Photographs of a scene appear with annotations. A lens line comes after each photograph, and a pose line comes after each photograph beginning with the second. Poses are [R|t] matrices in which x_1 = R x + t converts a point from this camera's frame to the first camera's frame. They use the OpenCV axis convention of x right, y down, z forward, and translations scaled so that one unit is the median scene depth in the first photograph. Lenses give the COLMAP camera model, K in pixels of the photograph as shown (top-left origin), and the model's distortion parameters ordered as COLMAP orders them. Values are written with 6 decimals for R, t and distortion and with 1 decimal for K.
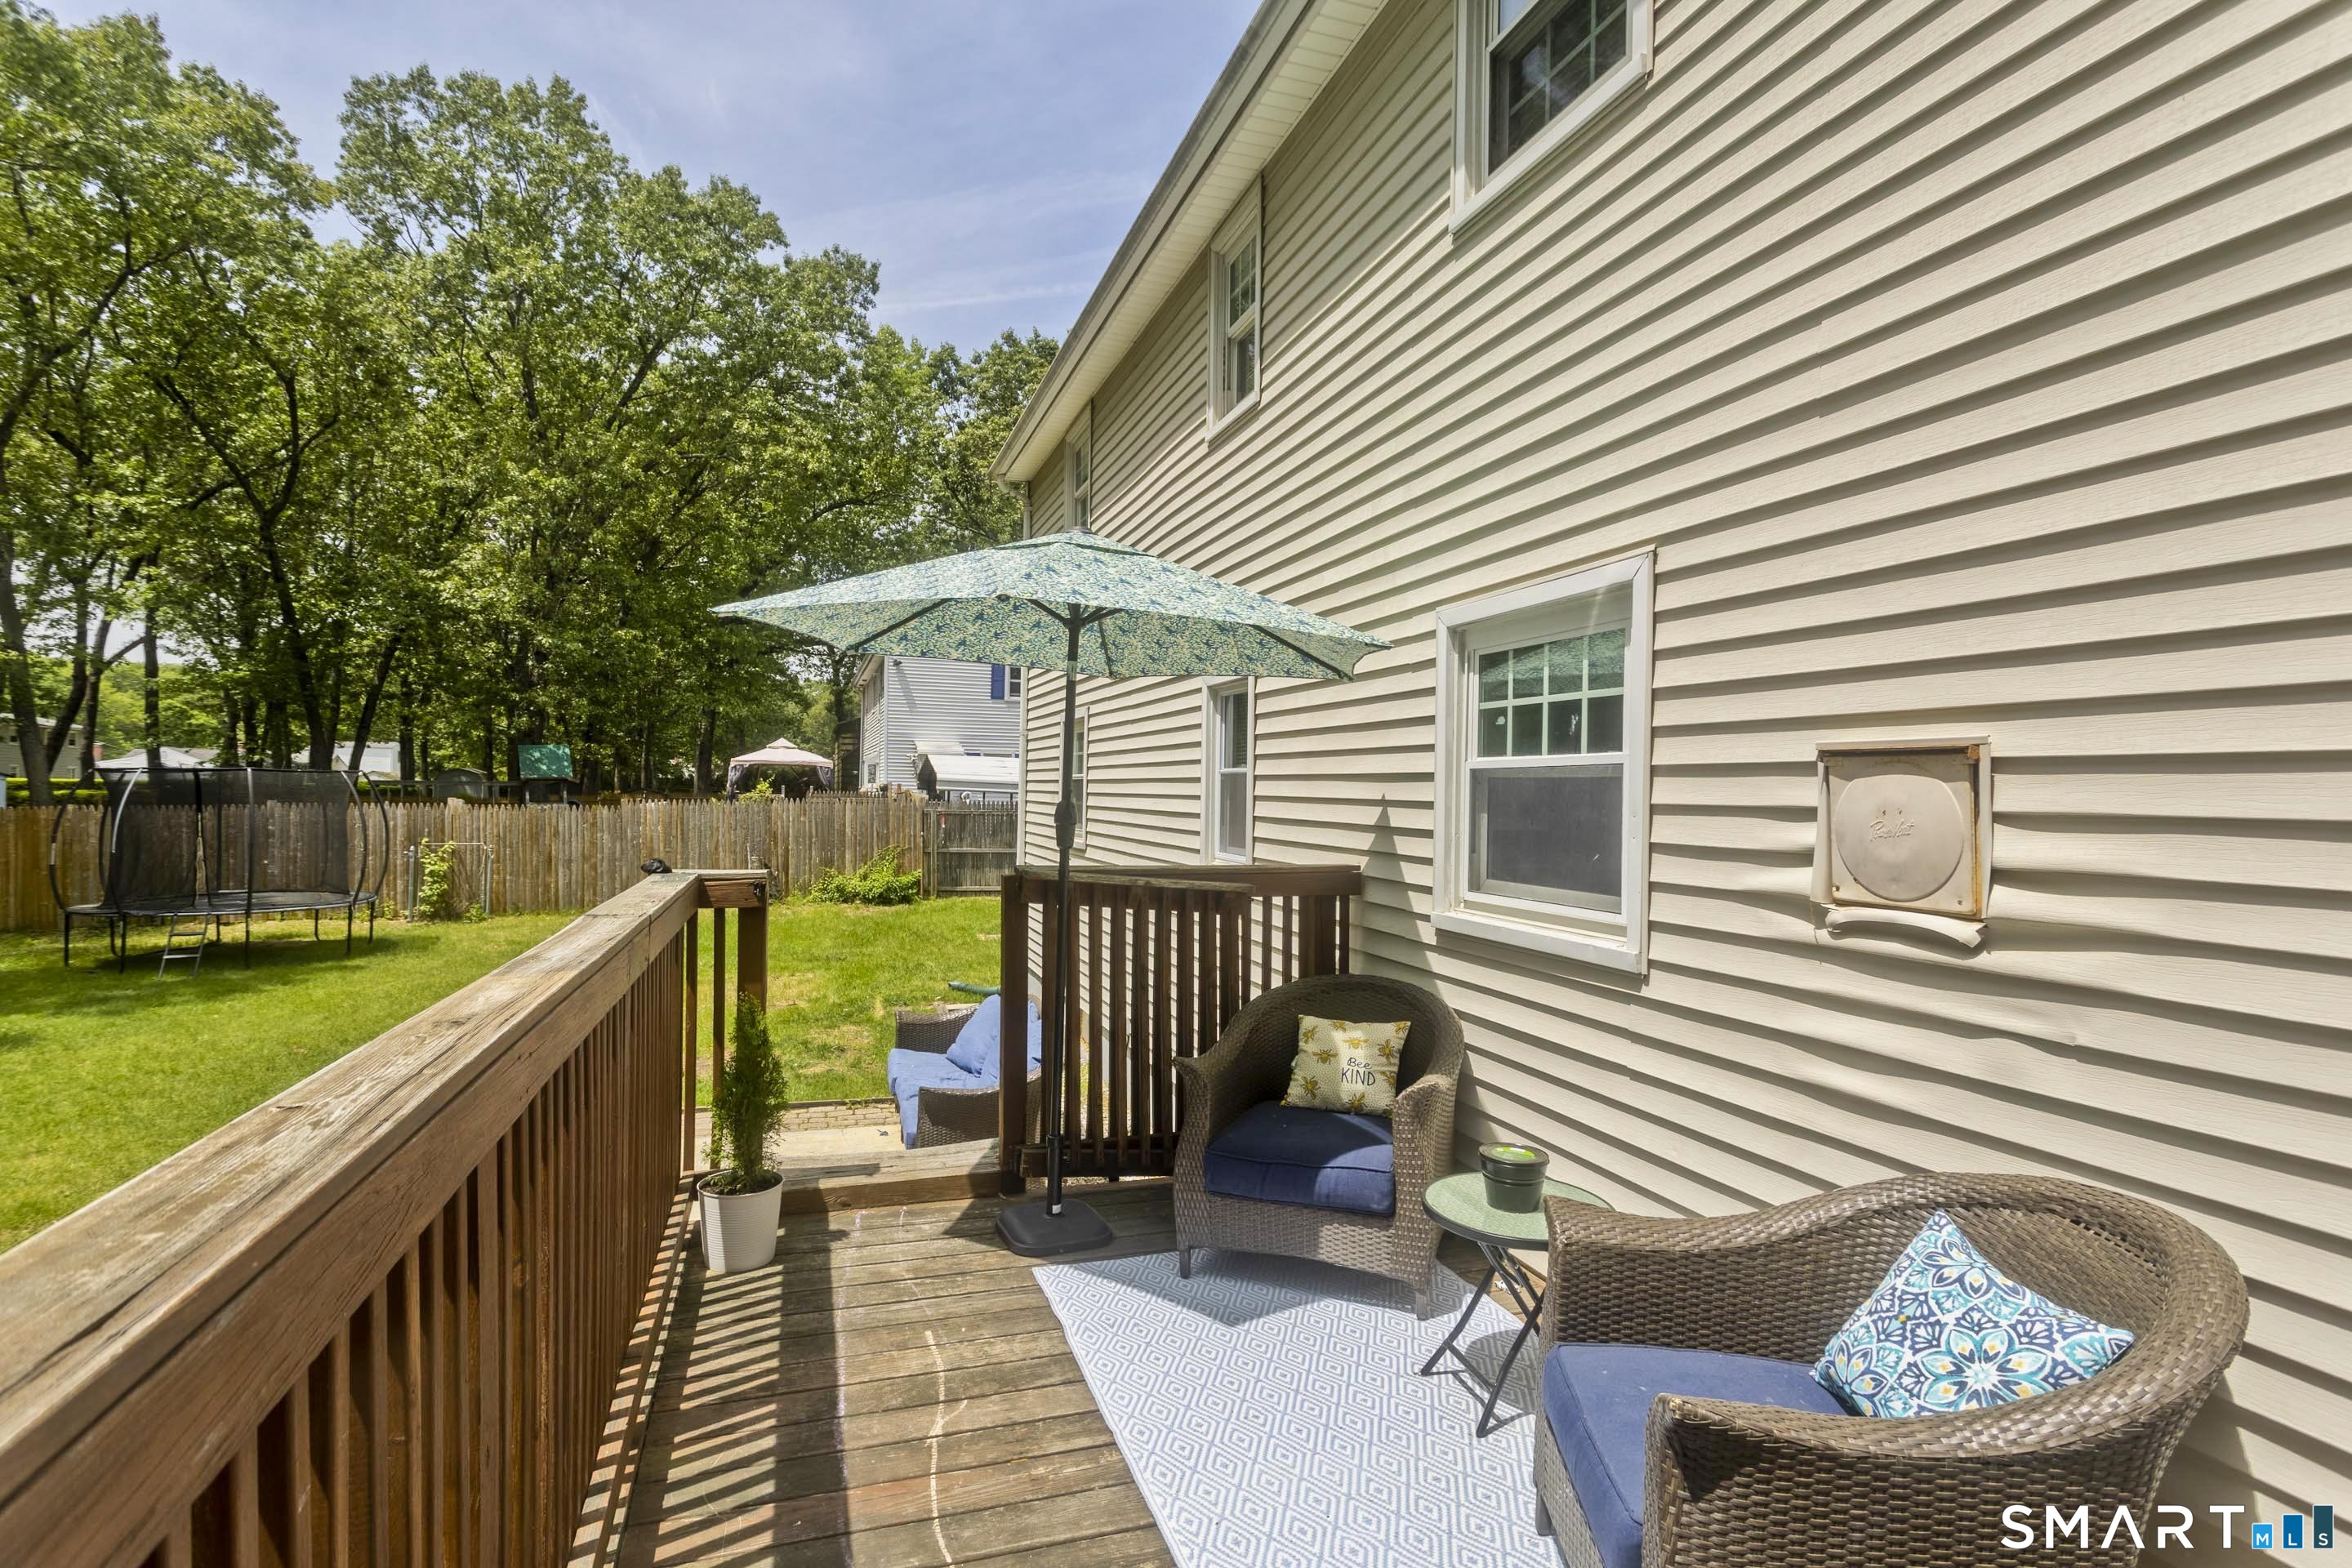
lens RADIAL K [[1107.4, 0, 1177.5], [0, 1107.4, 800.6], [0, 0, 1]] dist [0.000257, 0.000127]
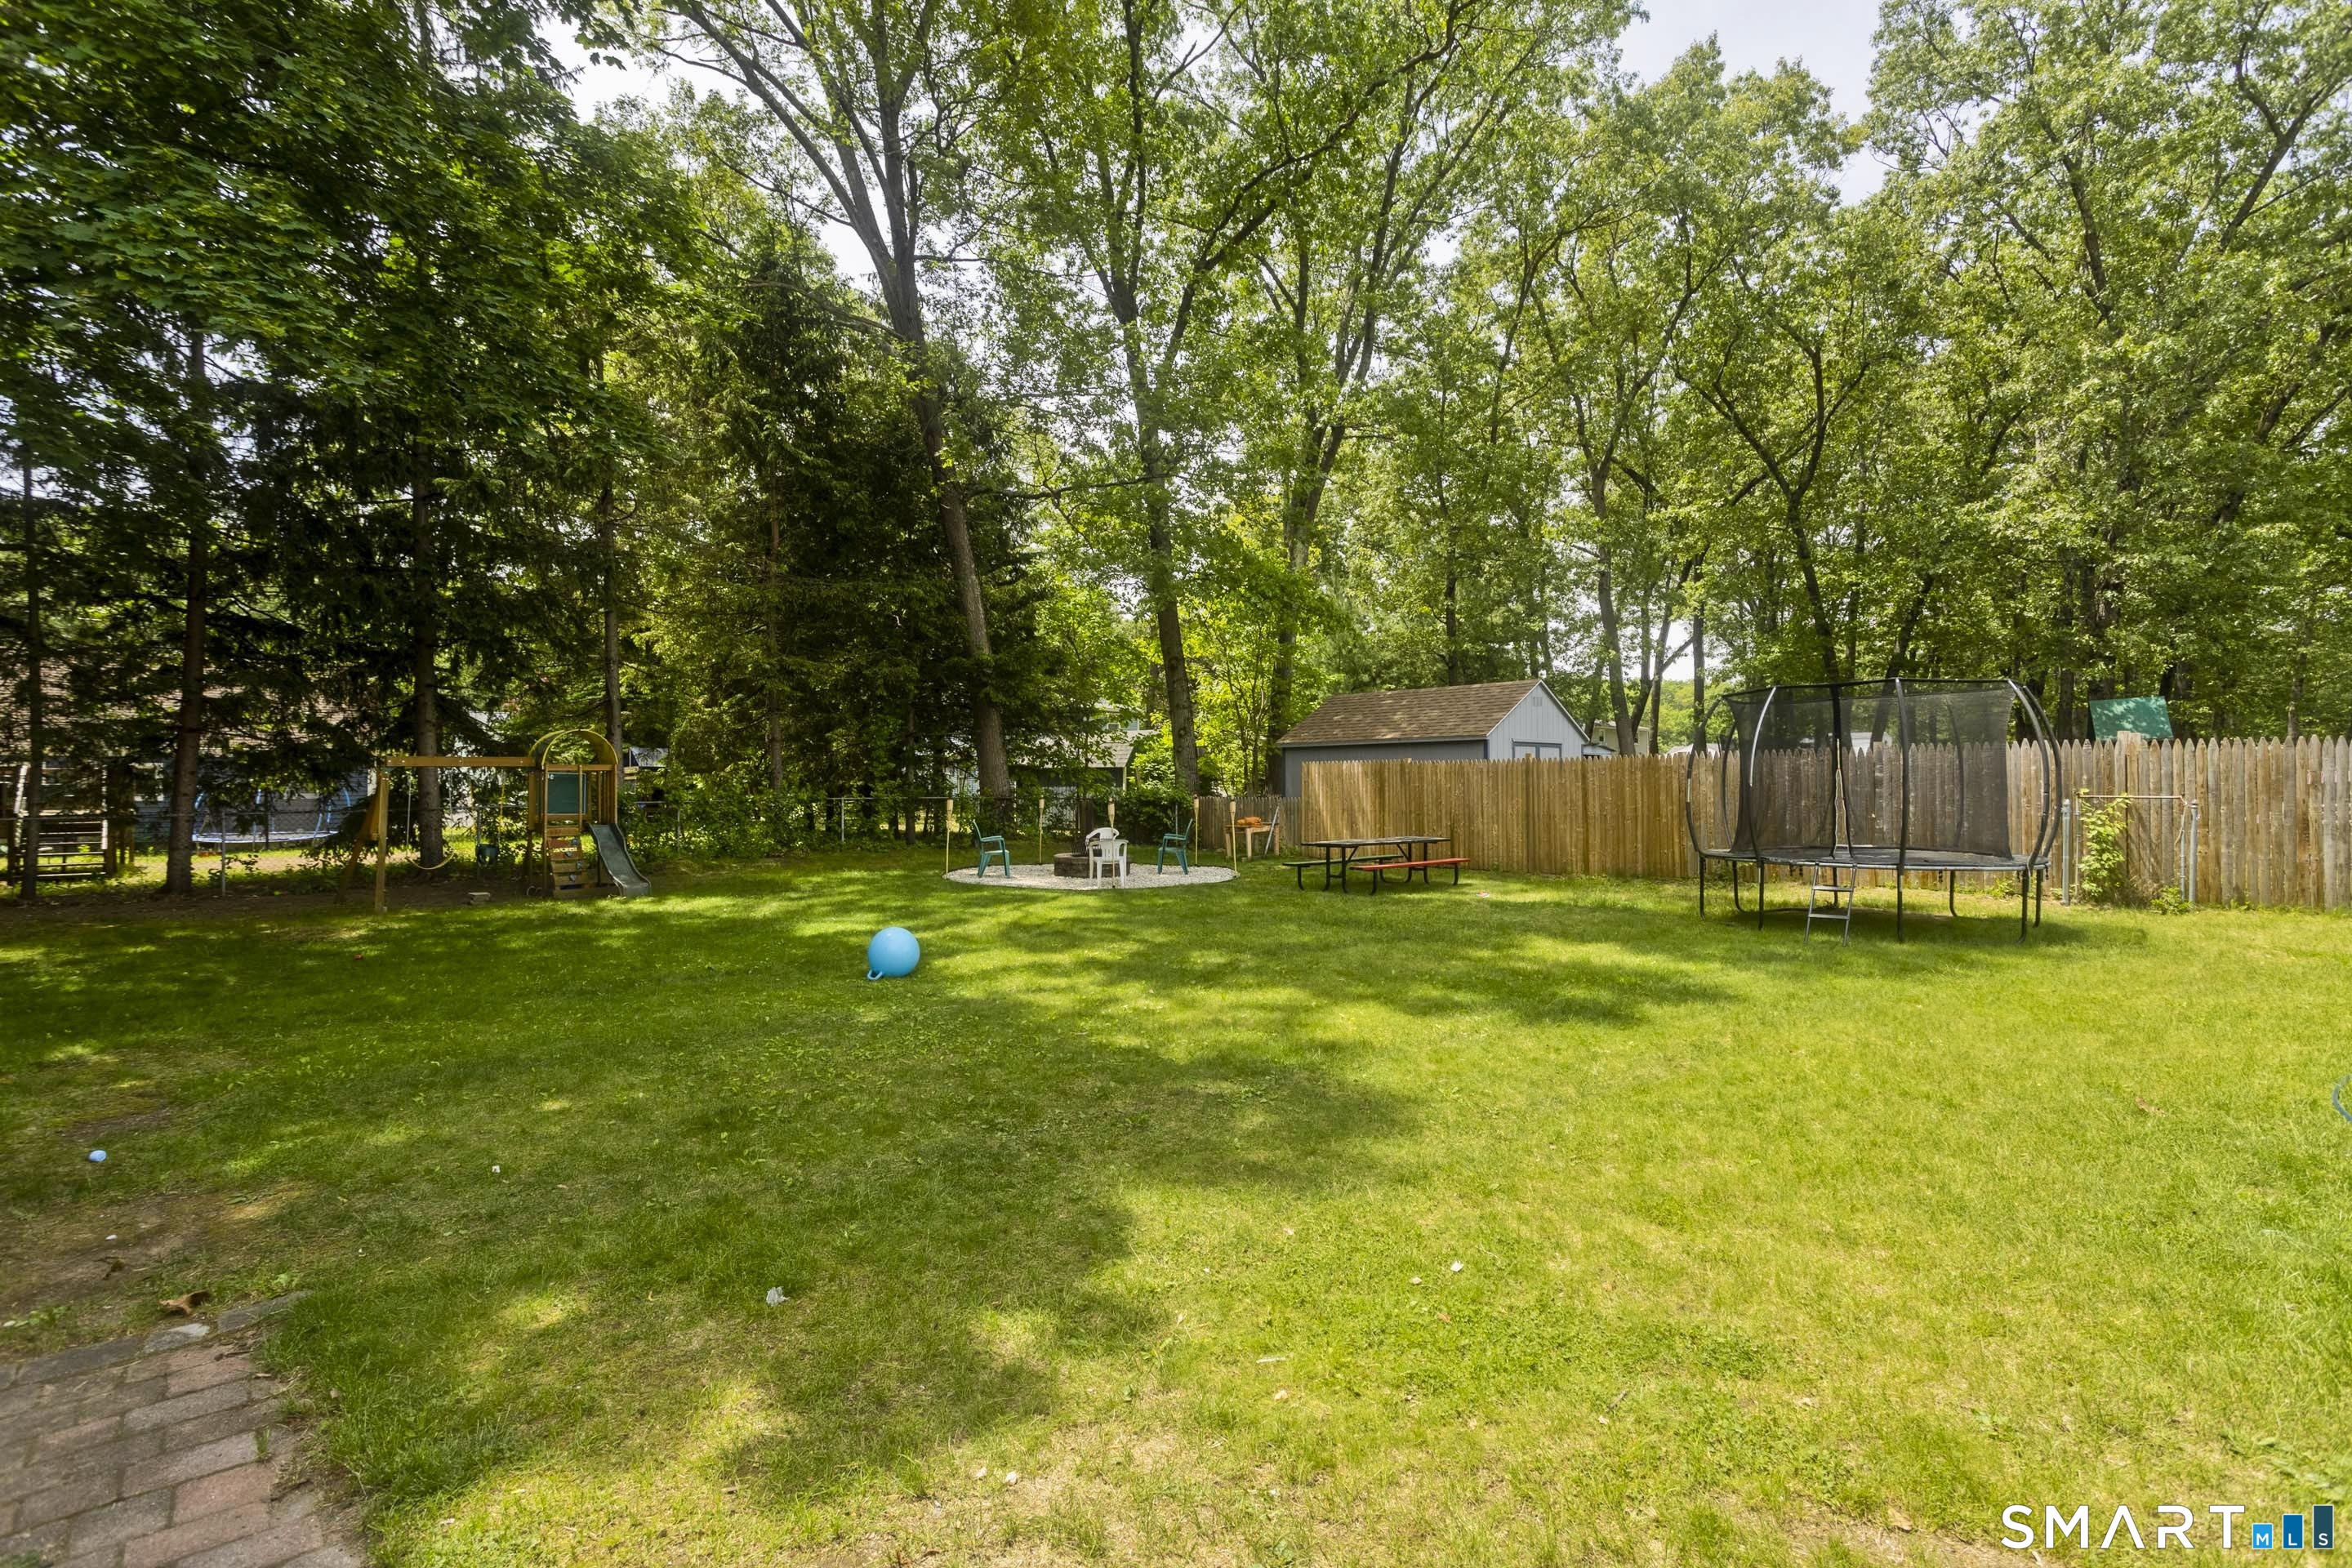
lens RADIAL K [[1107.4, 0, 1178.6], [0, 1107.4, 785.3], [0, 0, 1]] dist [0.000257, 0.000127]
pose [[0.397071, -0.011351, -0.917718, -0.123468], [-0.002759, 0.999904, -0.013561, 0.020573], [0.917784, 0.007917, 0.397001, 0.087603]]
